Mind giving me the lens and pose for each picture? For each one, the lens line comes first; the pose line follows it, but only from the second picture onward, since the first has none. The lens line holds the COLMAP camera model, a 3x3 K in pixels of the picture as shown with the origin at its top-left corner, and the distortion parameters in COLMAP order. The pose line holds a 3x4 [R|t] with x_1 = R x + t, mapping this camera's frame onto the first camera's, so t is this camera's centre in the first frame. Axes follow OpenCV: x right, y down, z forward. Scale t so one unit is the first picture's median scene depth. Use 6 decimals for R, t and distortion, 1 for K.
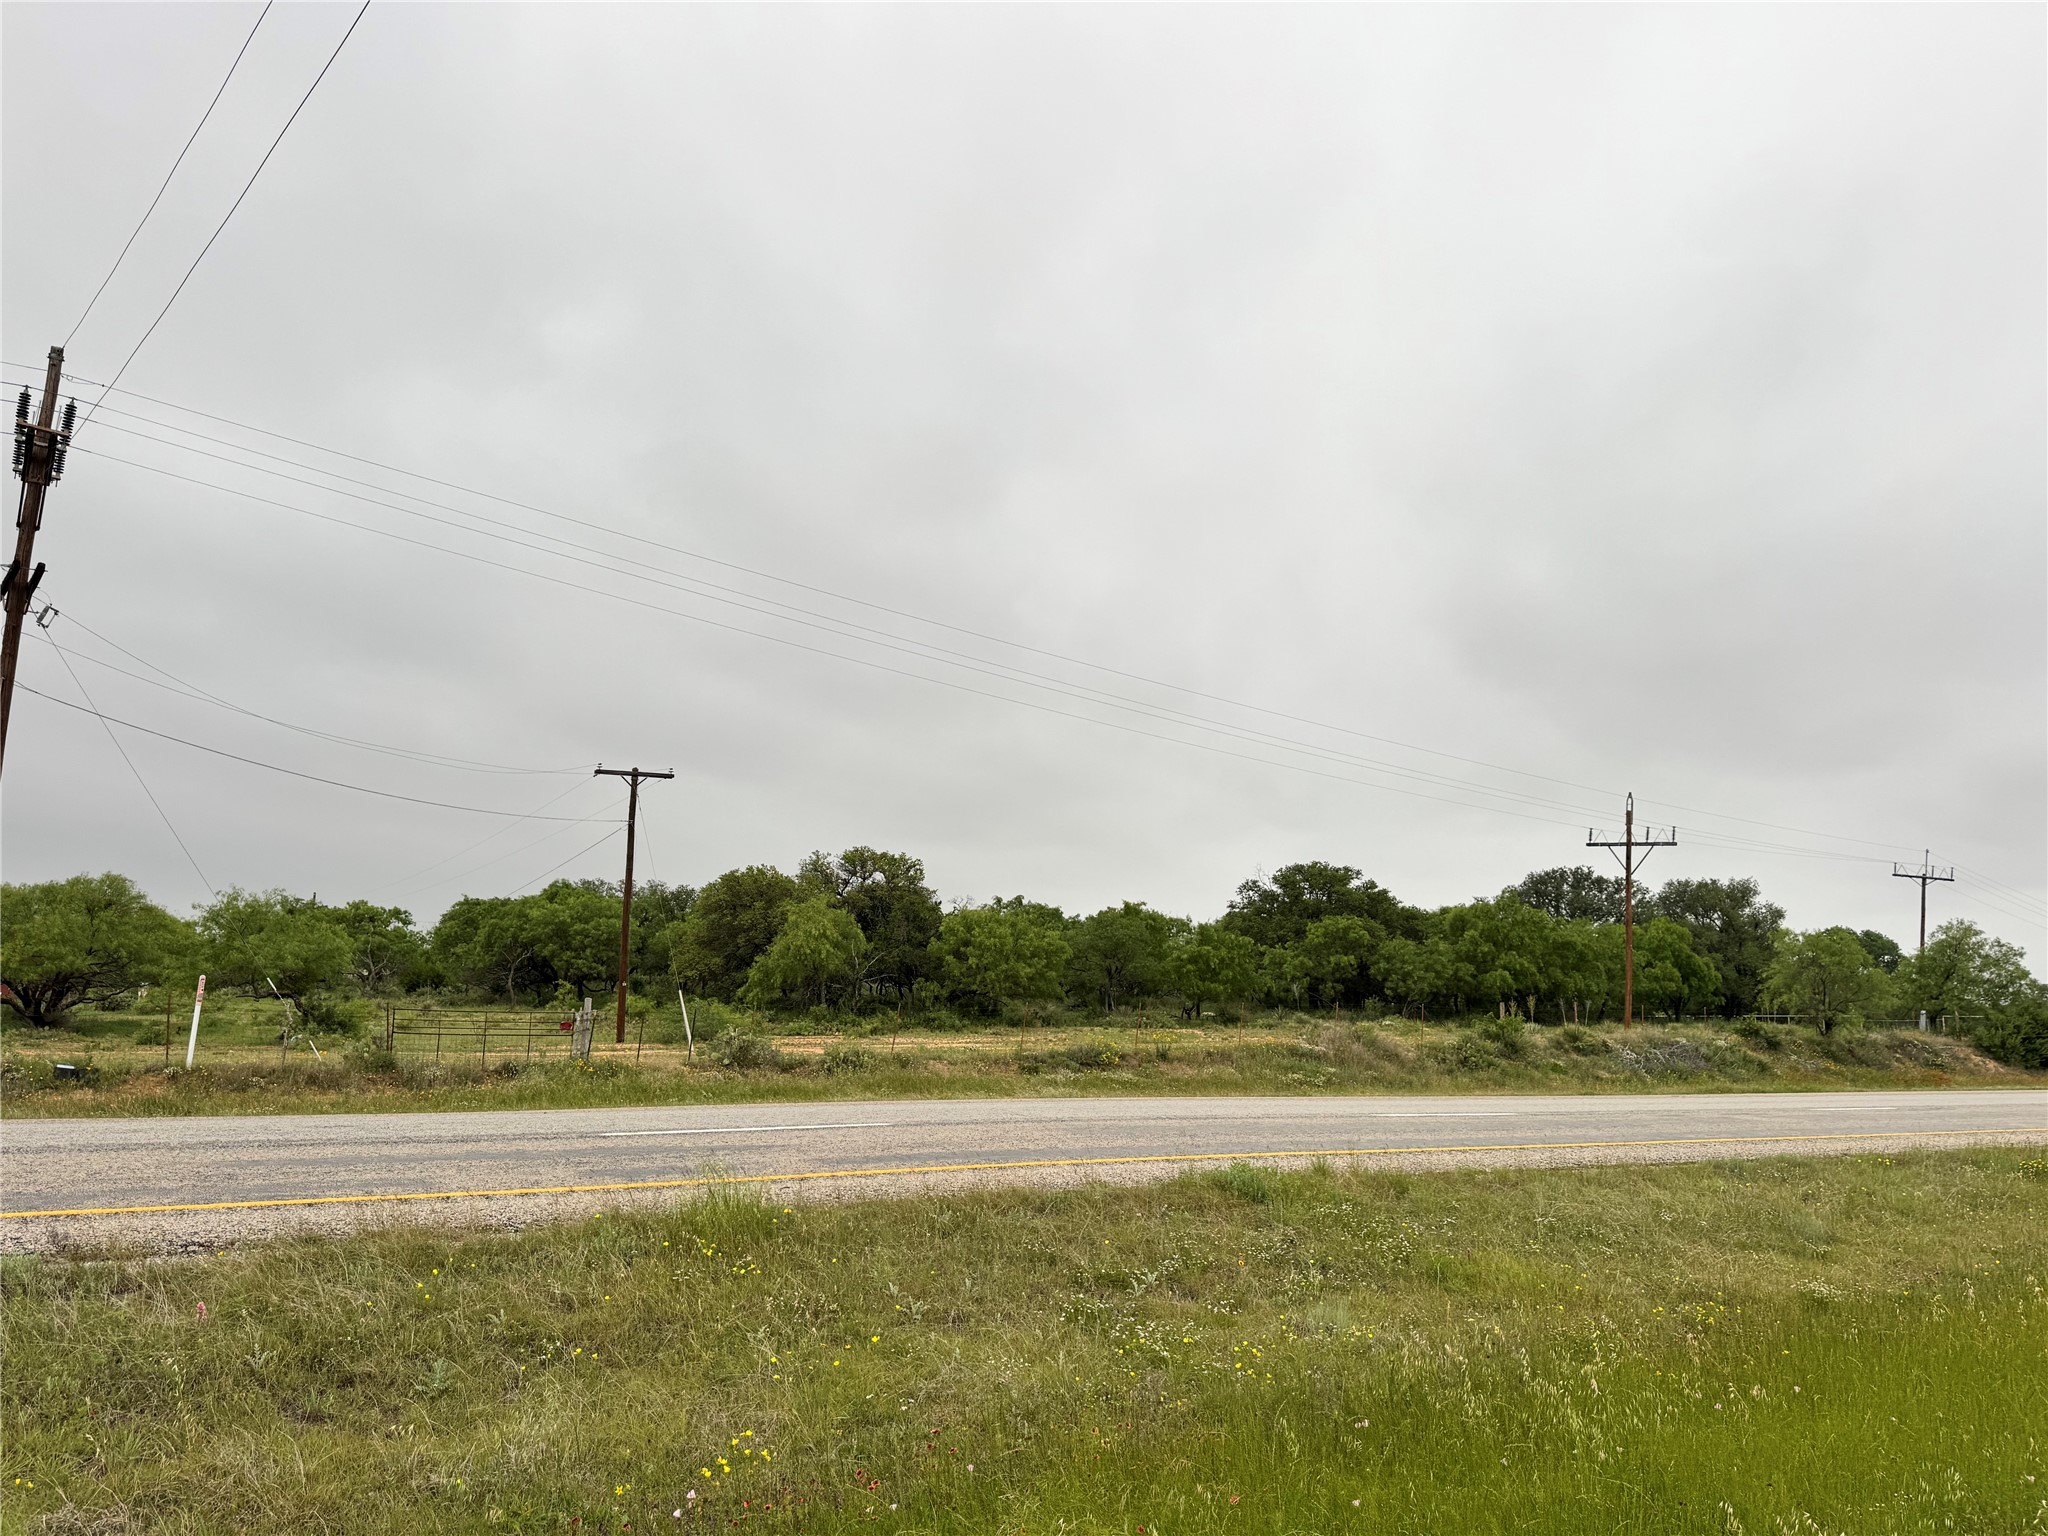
lens RADIAL K [[1422.4, 0, 1076.3], [0, 1422.4, 714.7], [0, 0, 1]] dist [0.060310, -0.059899]
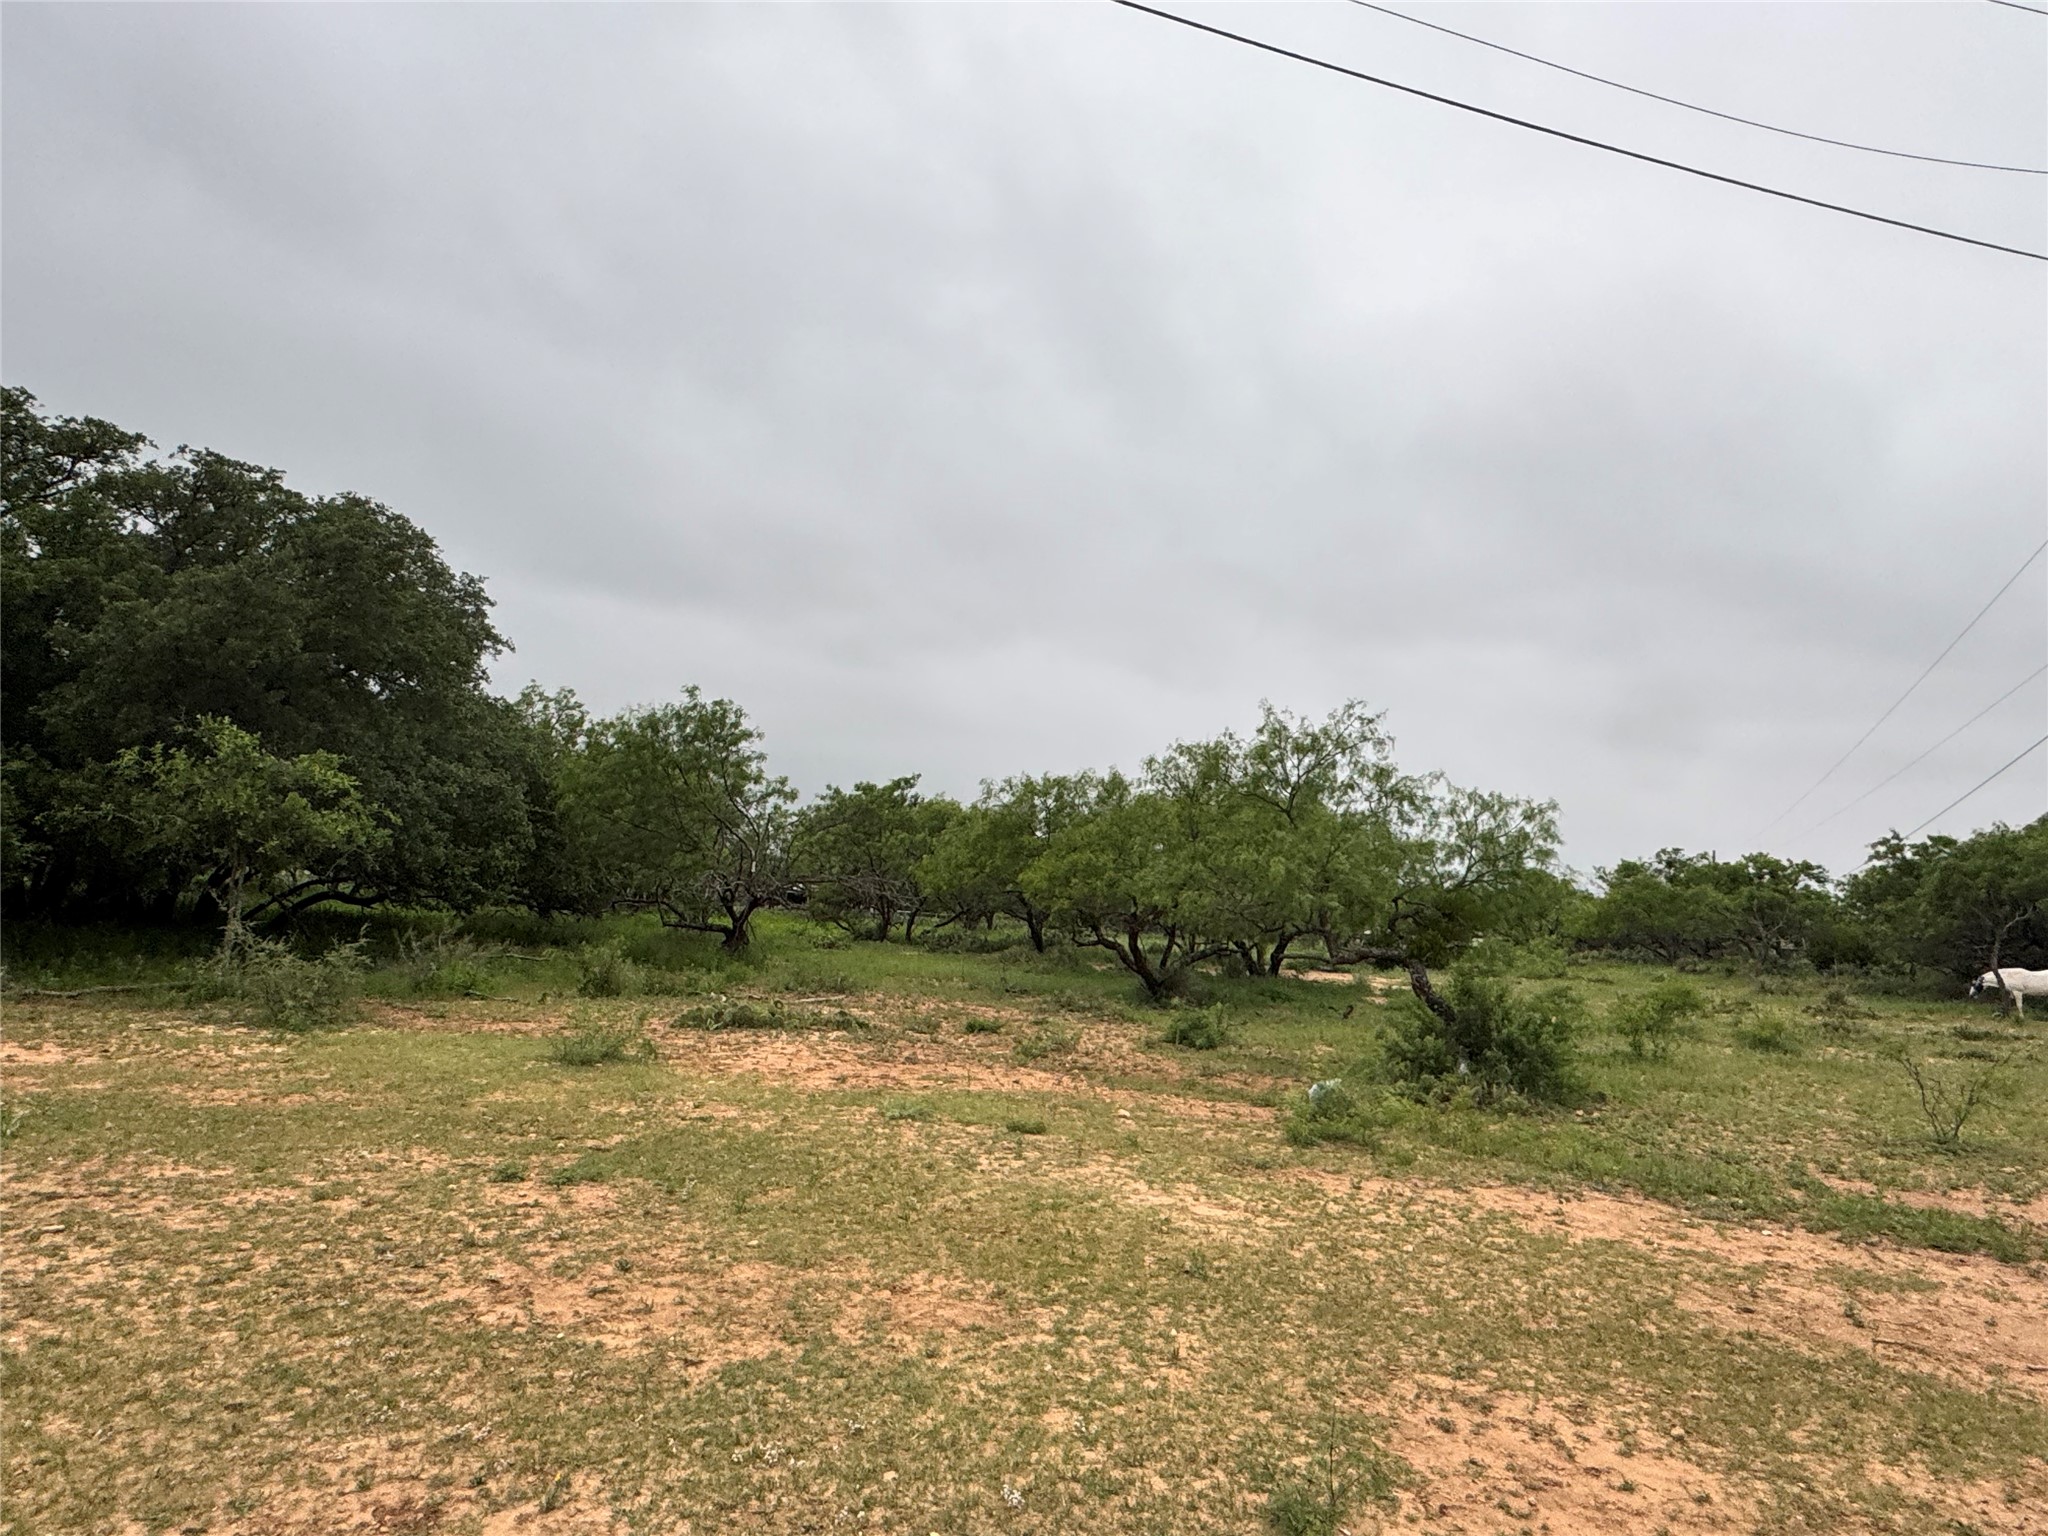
lens RADIAL K [[1249.1, 0, 1033.3], [0, 1249.1, 754.4], [0, 0, 1]] dist [-0.004208, 0.001463]
pose [[0.534100, -0.081525, -0.841481, -0.105621], [0.103849, 0.994128, -0.030400, 0.047736], [0.839019, -0.071150, 0.539431, 0.252127]]
